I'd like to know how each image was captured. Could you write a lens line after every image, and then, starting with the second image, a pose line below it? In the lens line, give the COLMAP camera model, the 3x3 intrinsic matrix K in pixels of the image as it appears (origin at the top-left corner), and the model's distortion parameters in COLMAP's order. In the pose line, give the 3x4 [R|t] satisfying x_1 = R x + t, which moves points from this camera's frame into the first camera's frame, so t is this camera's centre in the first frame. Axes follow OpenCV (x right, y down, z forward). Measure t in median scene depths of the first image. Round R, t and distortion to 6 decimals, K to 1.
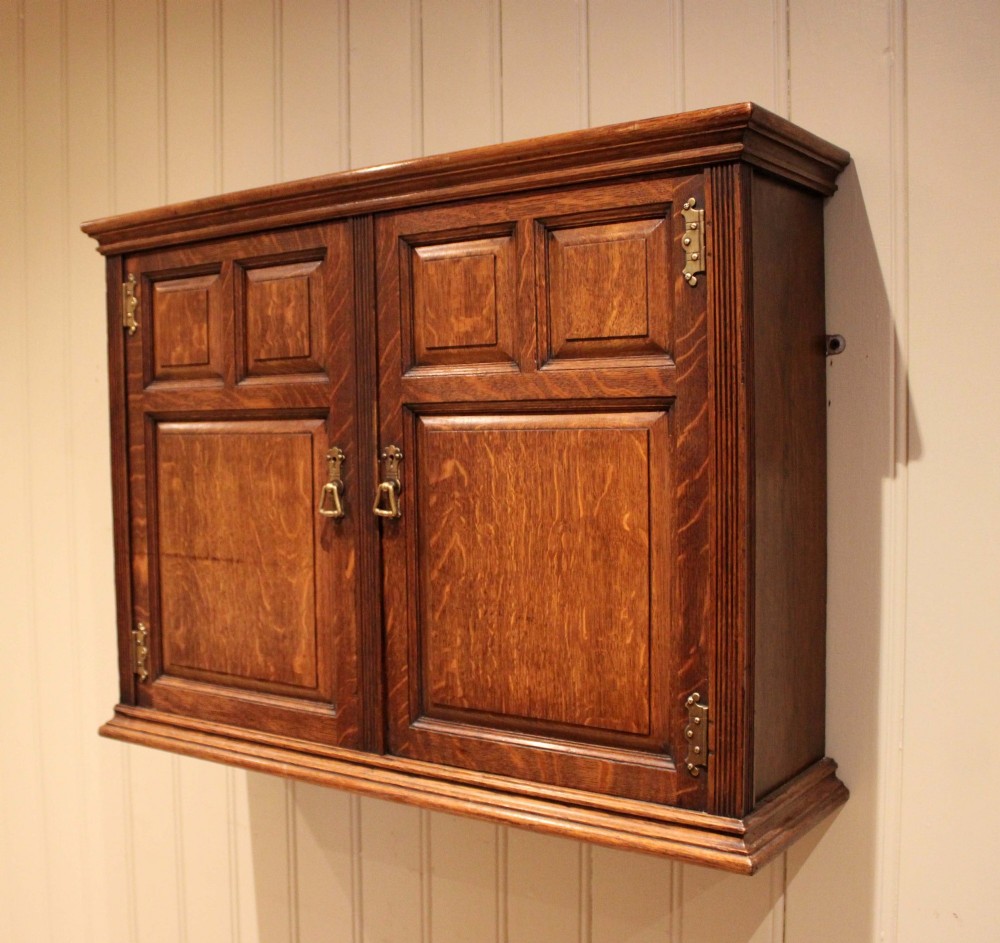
lens RADIAL K [[1260.5, 0, 387.4], [0, 1260.5, 505.3], [0, 0, 1]] dist [-0.148500, 0.025956]
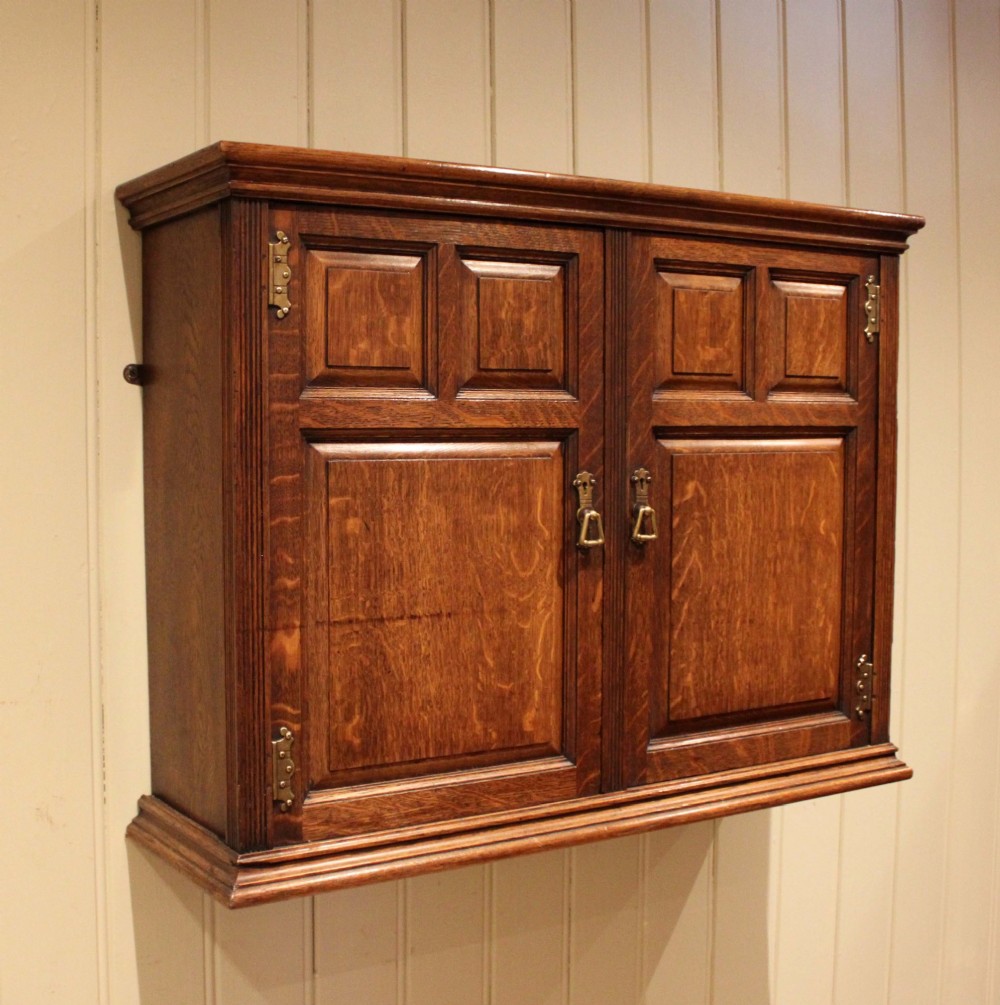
lens RADIAL K [[1442.9, 0, 376.9], [0, 1442.9, 499.3], [0, 0, 1]] dist [-0.150063, 0.191468]
pose [[0.372986, -0.031732, 0.927294, -1.151050], [0.056514, 0.998336, 0.011431, -0.049832], [-0.926114, 0.048142, 0.374159, 0.800286]]
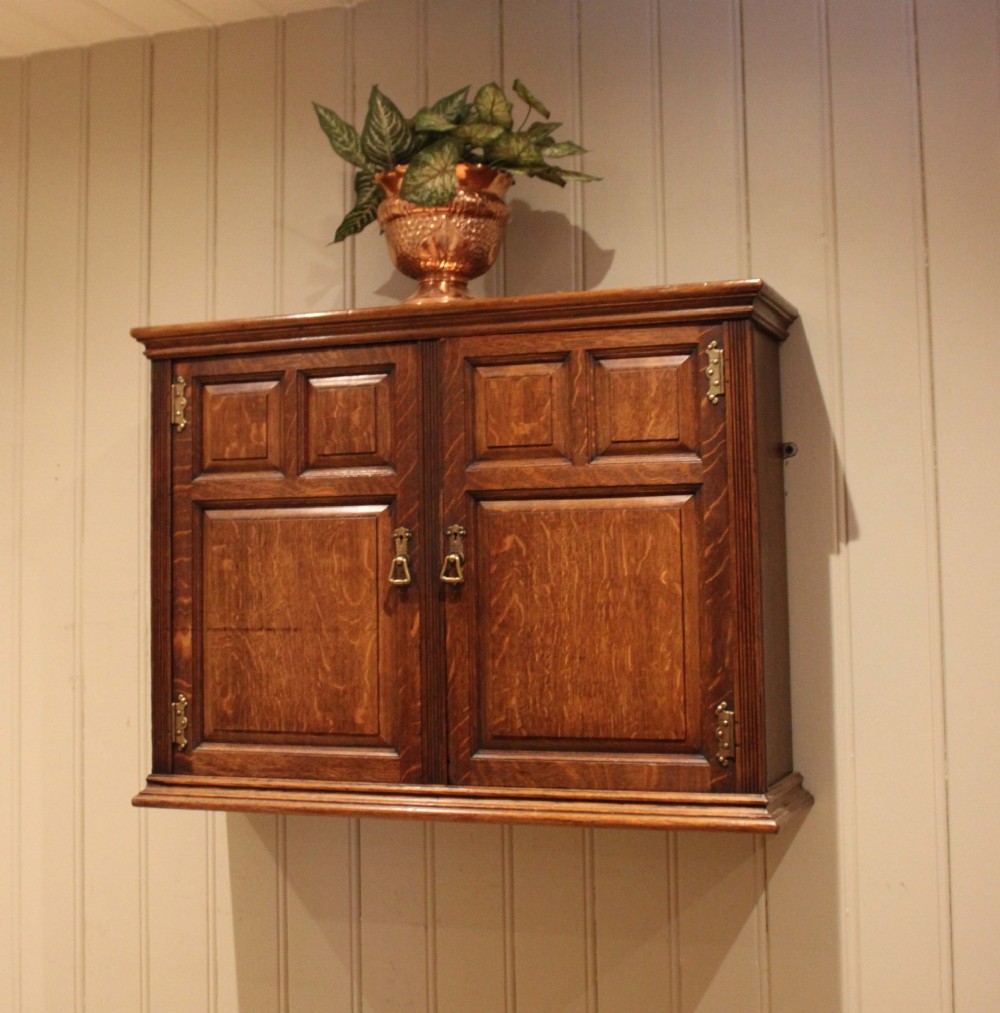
lens RADIAL K [[1638.6, 0, 455.2], [0, 1638.6, 438.5], [0, 0, 1]] dist [-0.063359, -0.003021]
pose [[0.956492, 0.028694, 0.290343, -0.482088], [0.015717, 0.988640, -0.149479, 0.112265], [-0.291334, 0.147539, 0.945175, -0.546788]]
